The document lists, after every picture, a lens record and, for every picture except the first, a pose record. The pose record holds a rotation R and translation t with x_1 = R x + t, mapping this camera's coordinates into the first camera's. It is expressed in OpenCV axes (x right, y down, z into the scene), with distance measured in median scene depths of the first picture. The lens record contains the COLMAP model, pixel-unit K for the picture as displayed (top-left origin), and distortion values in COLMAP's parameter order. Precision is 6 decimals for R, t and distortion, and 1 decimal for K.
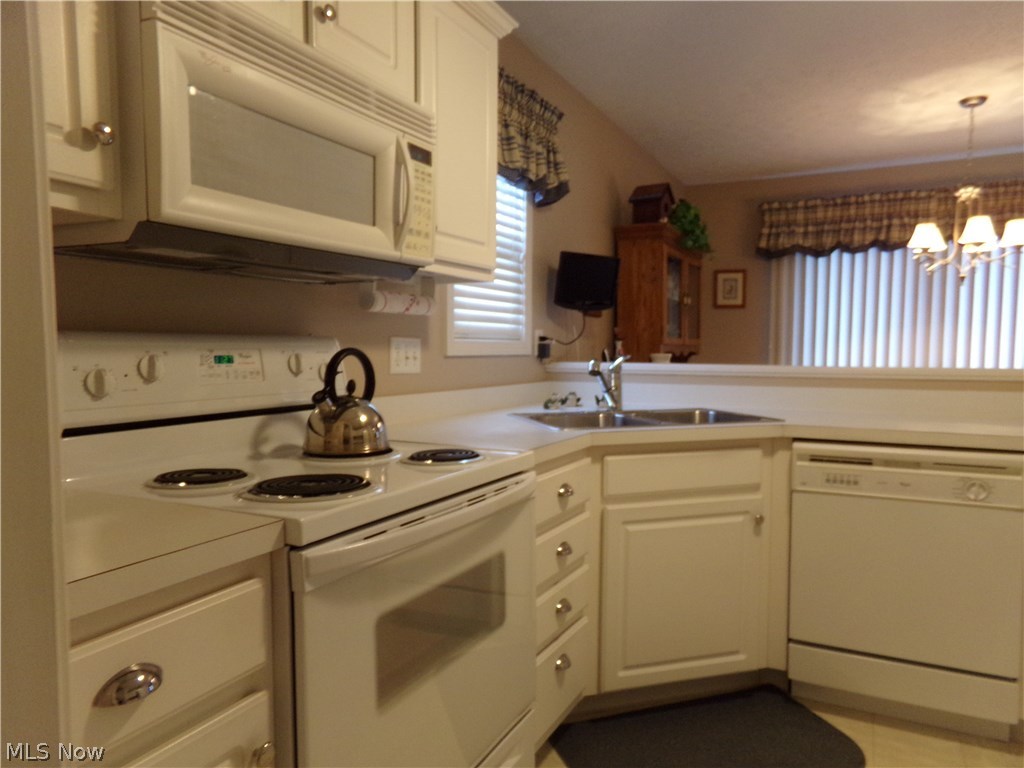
lens RADIAL K [[702.9, 0, 515.1], [0, 702.9, 390.2], [0, 0, 1]] dist [-0.095799, 0.157423]
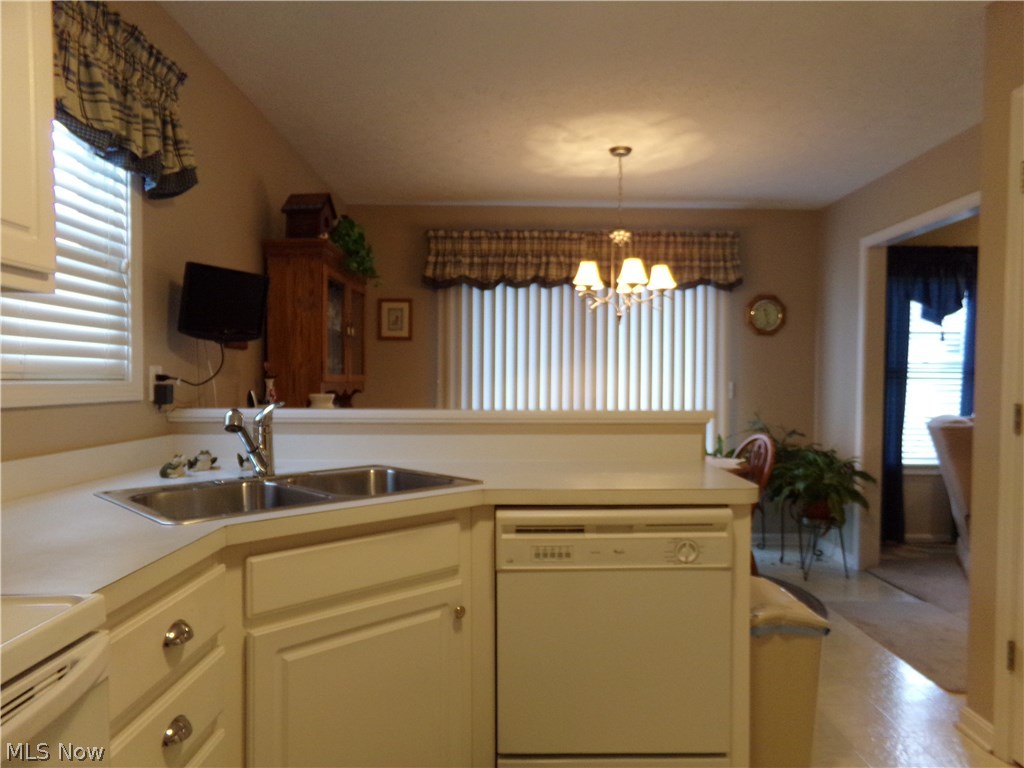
lens RADIAL K [[702.9, 0, 515.1], [0, 702.9, 390.2], [0, 0, 1]] dist [-0.095799, 0.157423]
pose [[0.886271, -0.008995, 0.463079, 0.032148], [0.028609, 0.998965, -0.035348, -0.024964], [-0.462282, 0.044576, 0.885612, 0.187595]]
